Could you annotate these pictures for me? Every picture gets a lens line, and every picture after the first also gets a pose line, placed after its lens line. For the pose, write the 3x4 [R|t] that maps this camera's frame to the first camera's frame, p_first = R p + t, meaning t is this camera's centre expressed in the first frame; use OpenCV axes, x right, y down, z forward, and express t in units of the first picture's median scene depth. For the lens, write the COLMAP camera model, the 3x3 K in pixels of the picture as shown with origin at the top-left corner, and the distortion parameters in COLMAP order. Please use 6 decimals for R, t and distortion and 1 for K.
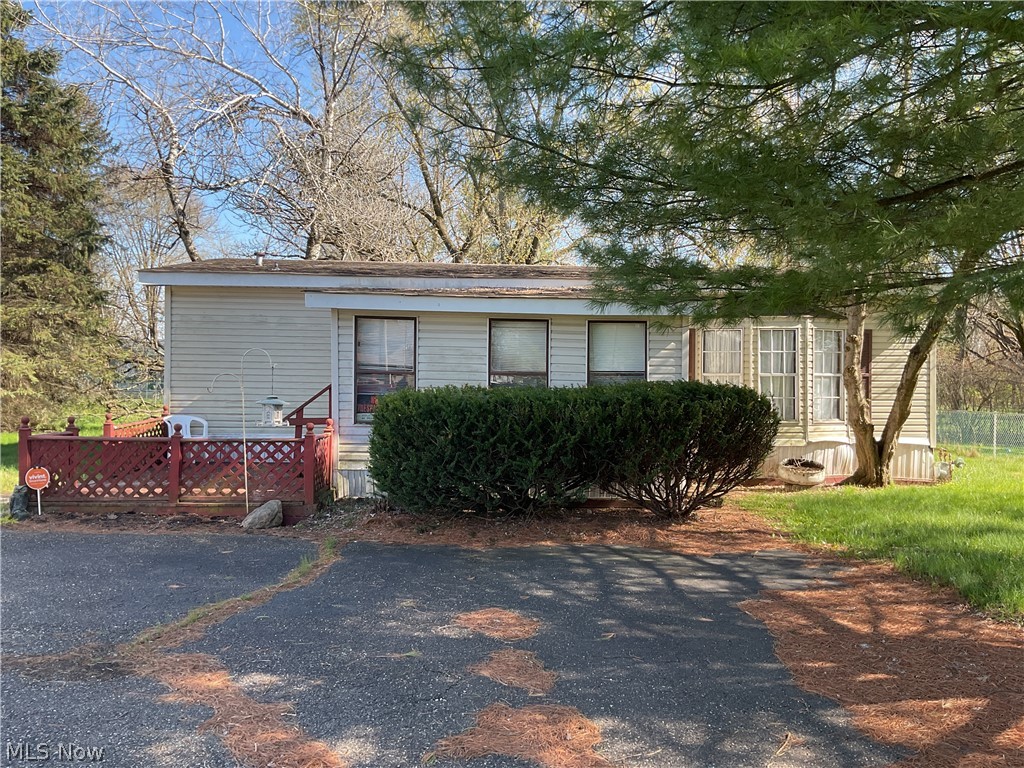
lens RADIAL K [[840.6, 0, 489.3], [0, 840.6, 376.3], [0, 0, 1]] dist [0.064315, -0.076512]
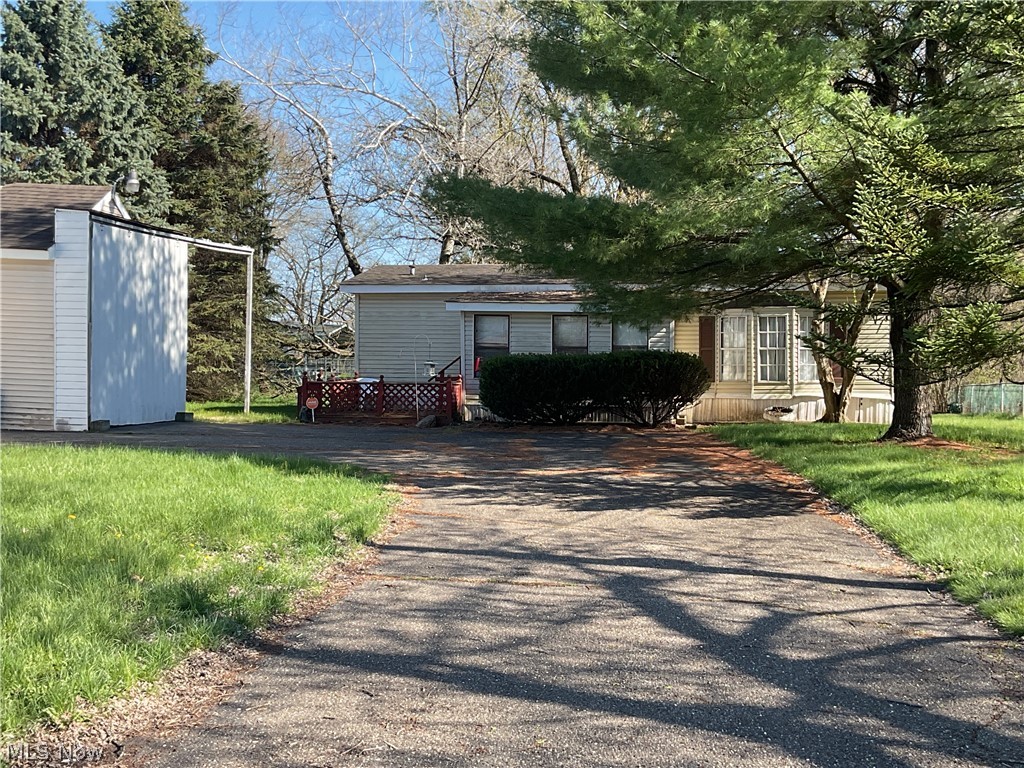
lens RADIAL K [[1270.2, 0, 504.0], [0, 1270.2, 387.2], [0, 0, 1]] dist [0.083971, 0.000000]
pose [[0.987107, -0.003115, -0.160032, 0.243850], [0.005460, 0.999884, 0.014213, 0.030694], [0.159969, -0.014904, 0.987010, -1.200539]]
